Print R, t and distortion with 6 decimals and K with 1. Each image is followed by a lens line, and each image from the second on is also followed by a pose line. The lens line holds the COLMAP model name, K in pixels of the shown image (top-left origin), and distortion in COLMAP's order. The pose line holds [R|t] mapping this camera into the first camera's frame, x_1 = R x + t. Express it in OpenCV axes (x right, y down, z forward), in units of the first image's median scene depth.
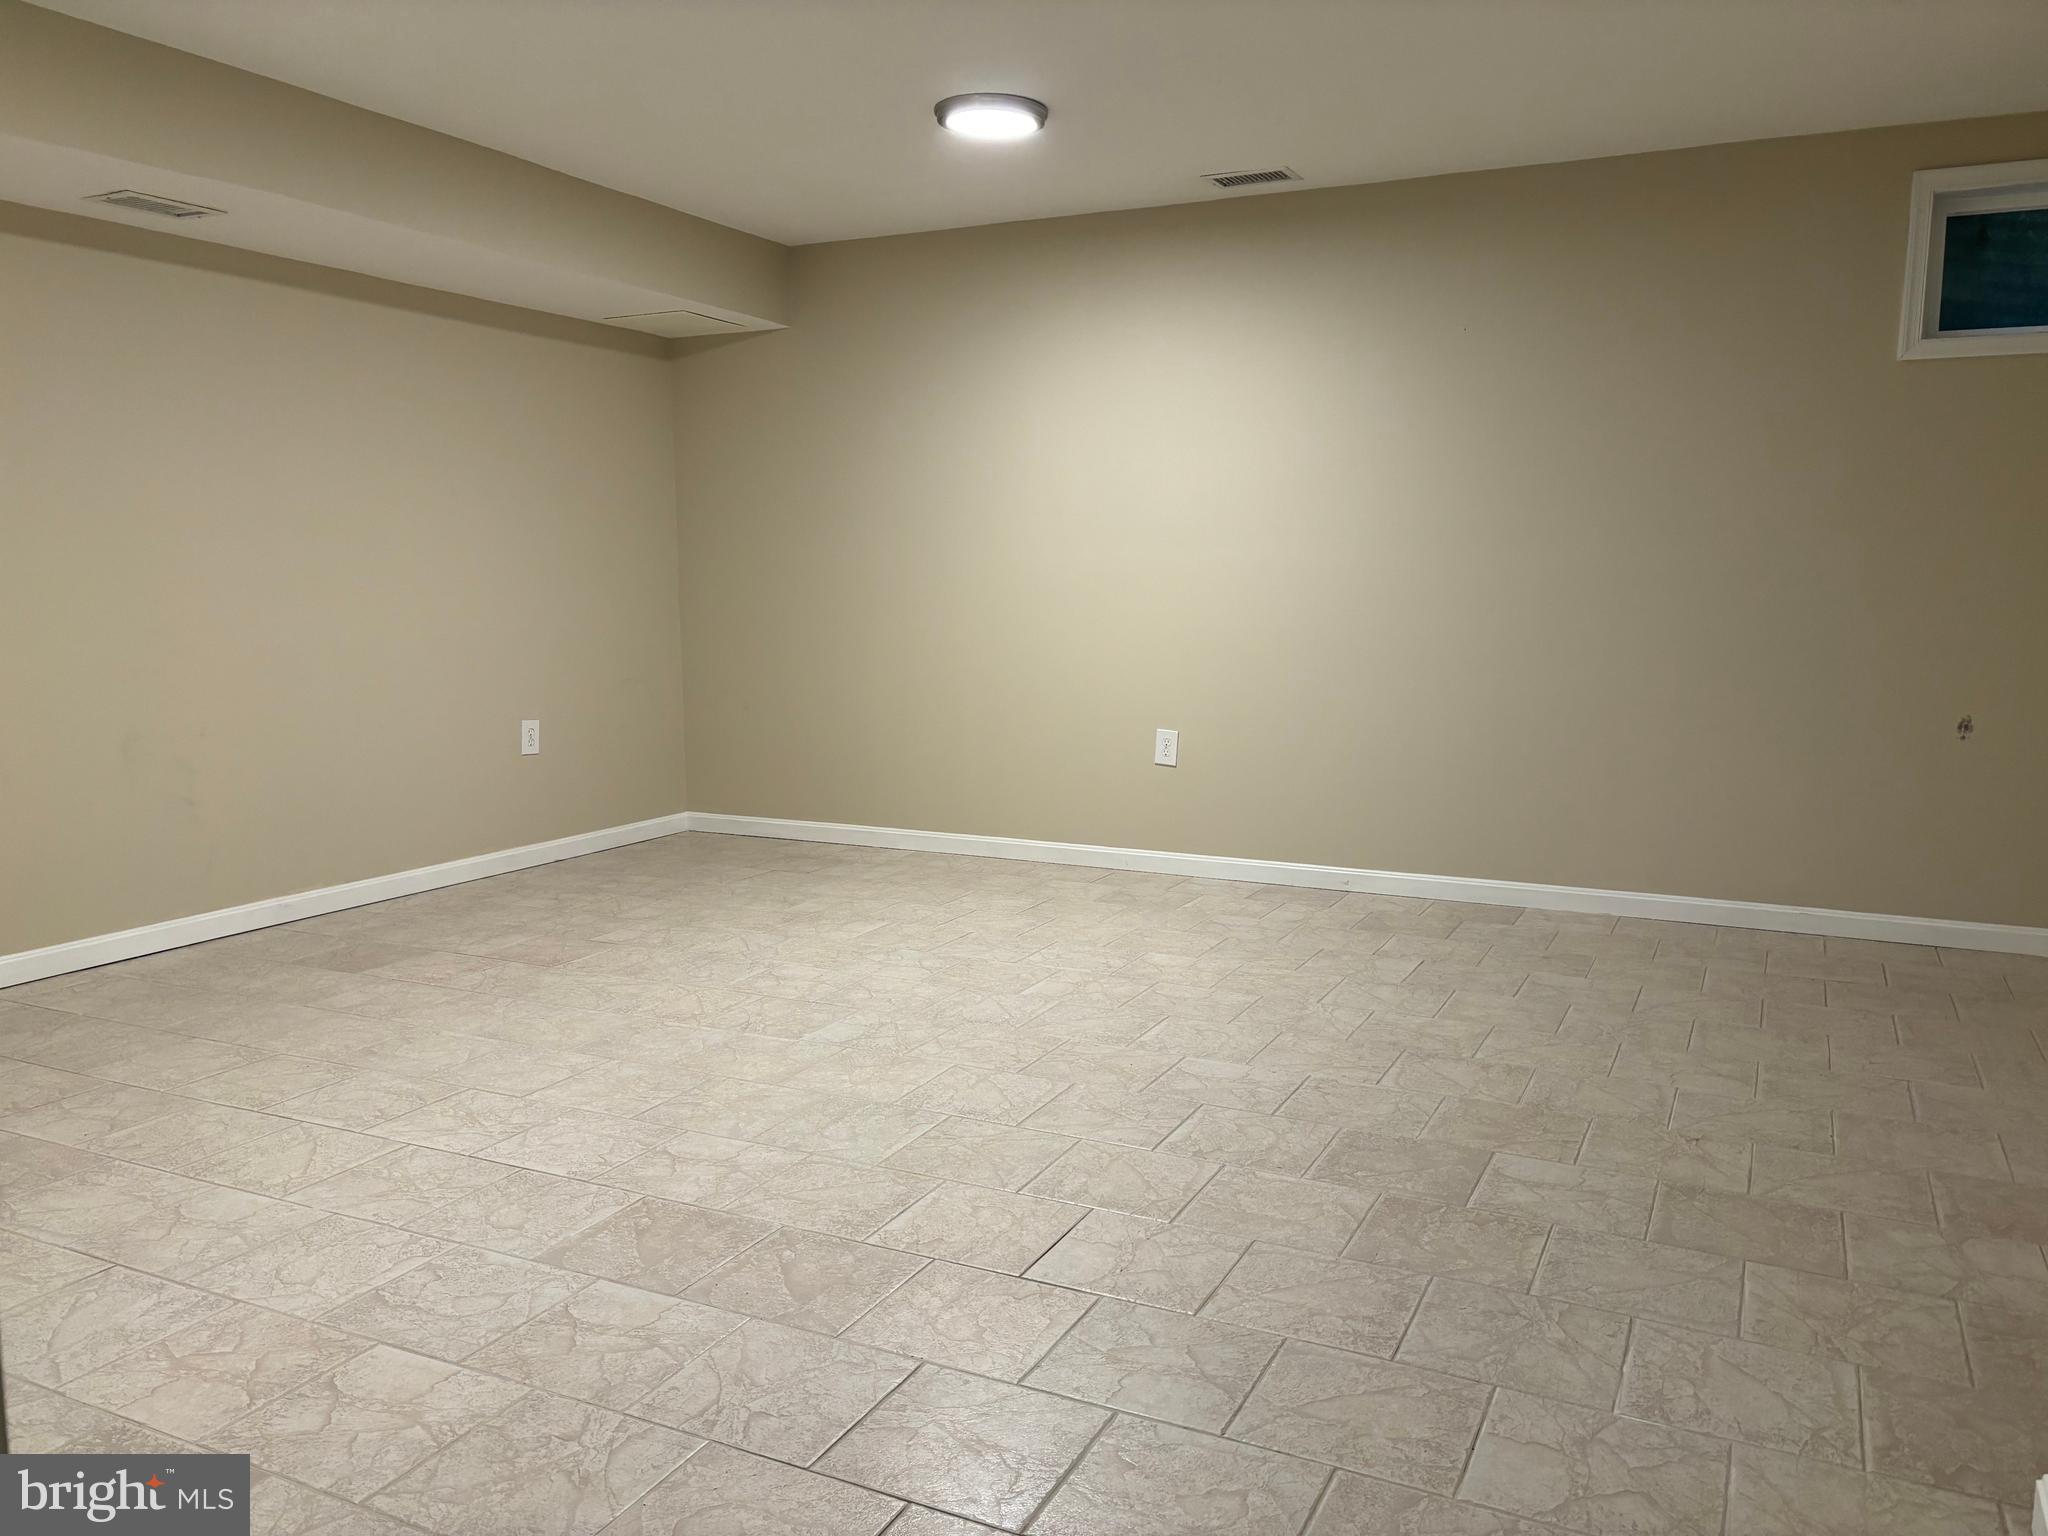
lens RADIAL K [[1543.4, 0, 1024.0], [0, 1543.4, 768.0], [0, 0, 1]] dist [0.001094, 0.001213]
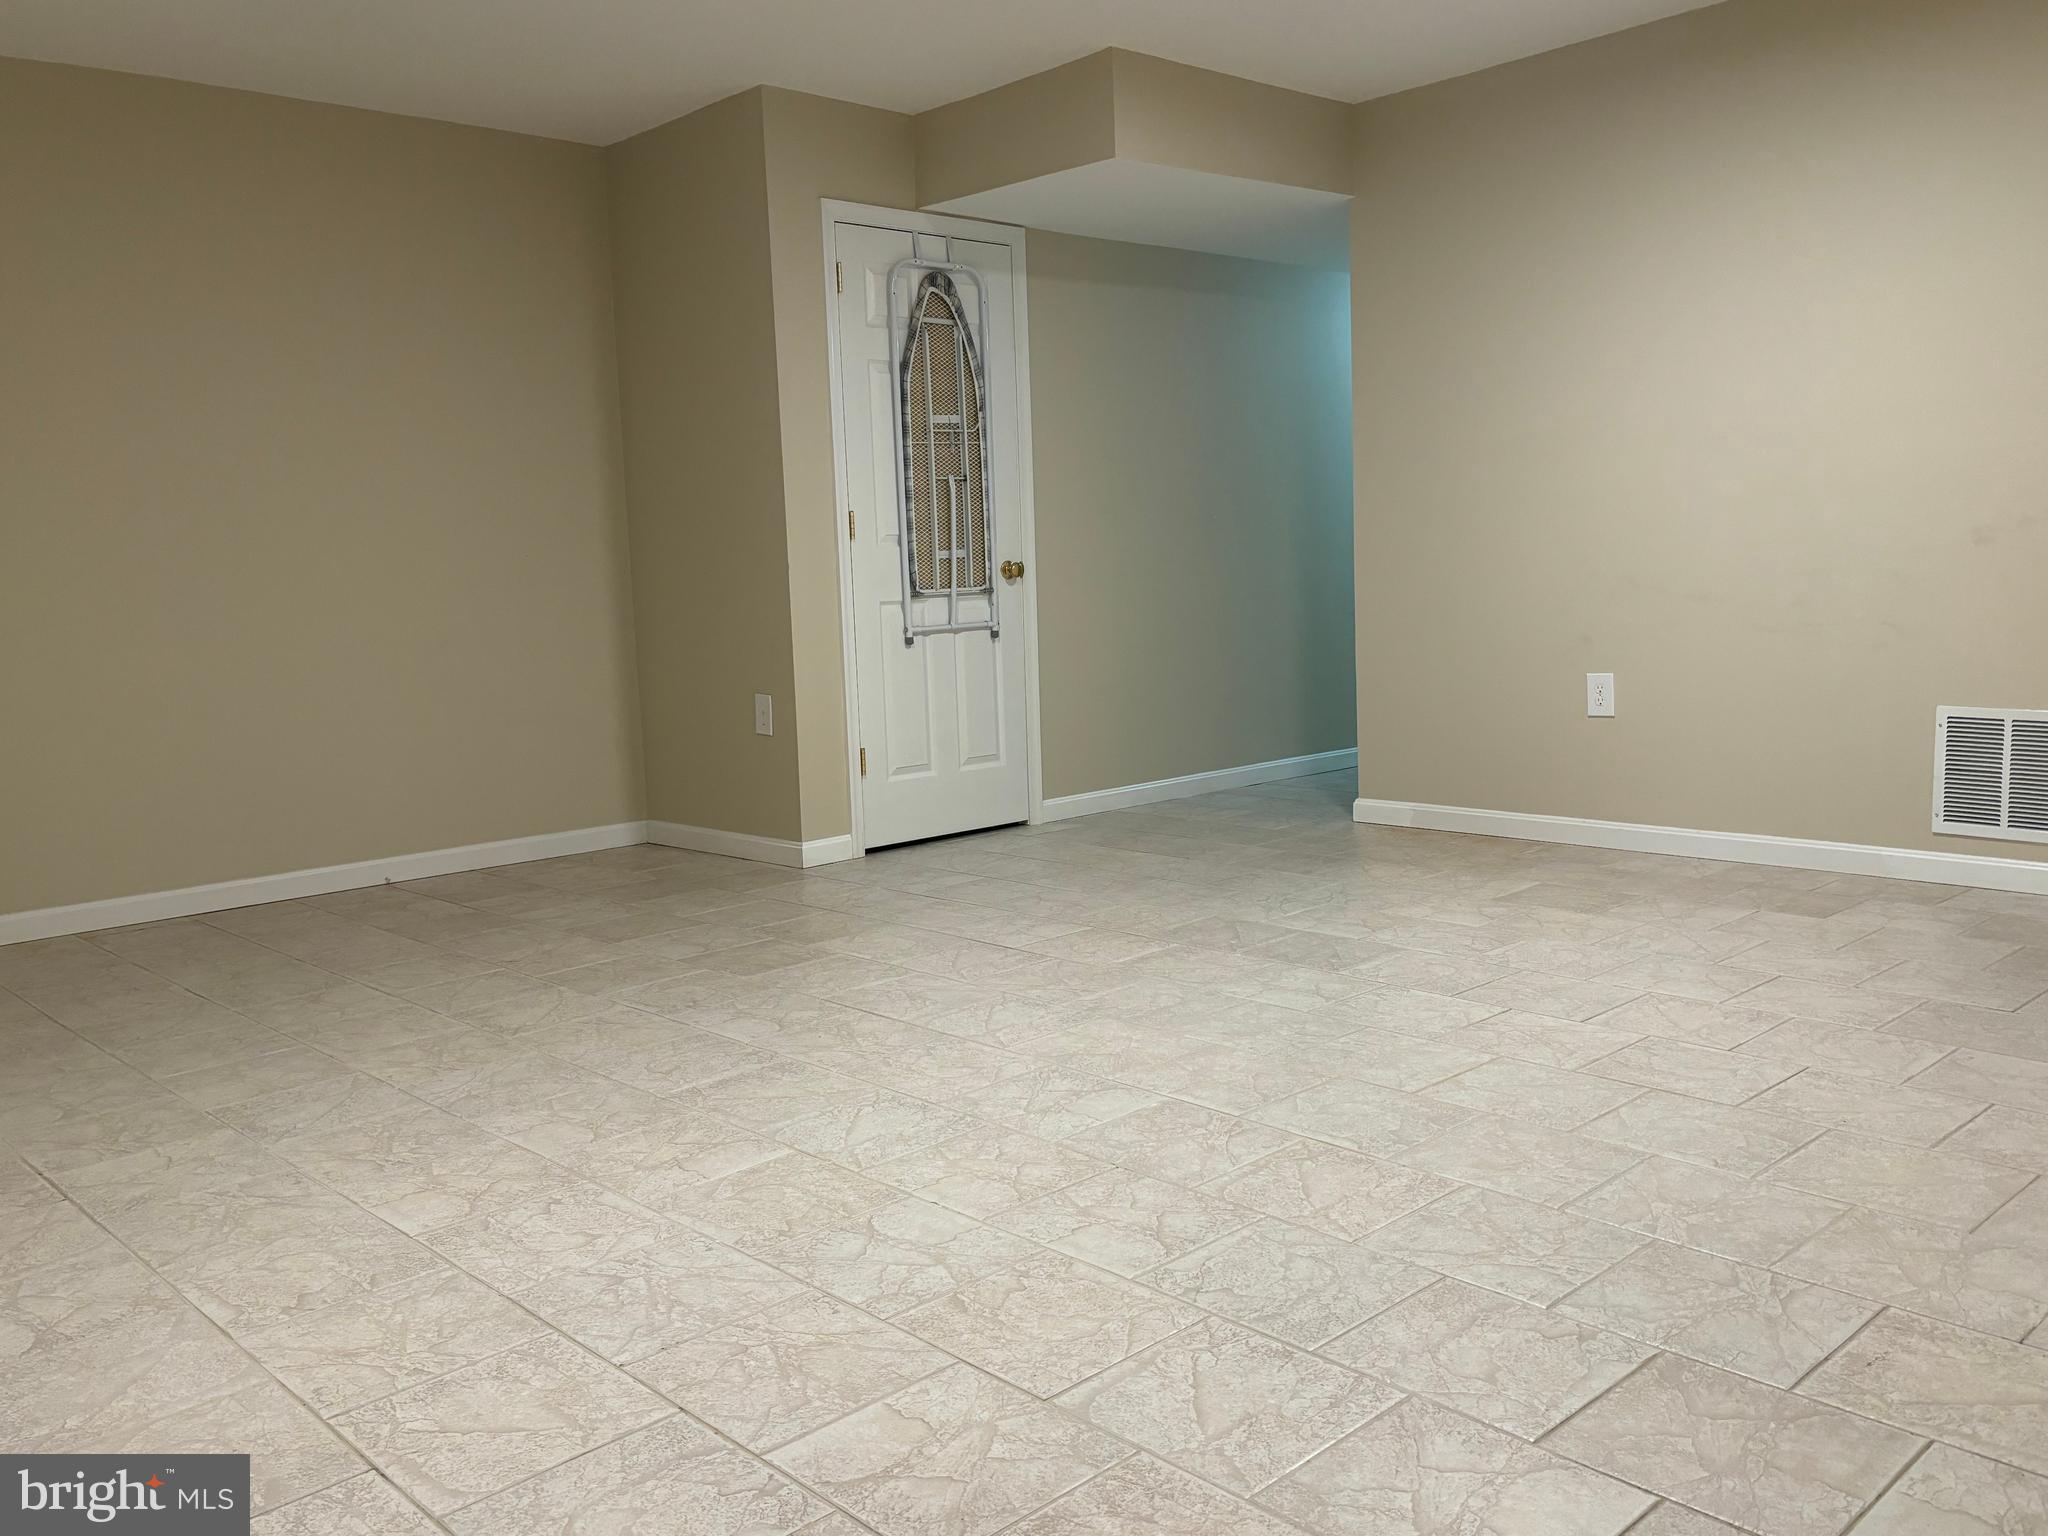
lens RADIAL K [[1672.1, 0, 1024.0], [0, 1672.1, 768.0], [0, 0, 1]] dist [0.039022, -0.006688]
pose [[-0.938460, -0.013825, 0.345111, -0.354450], [0.076430, 0.966115, 0.246537, -0.178530], [-0.336825, 0.257742, -0.905604, 1.701944]]
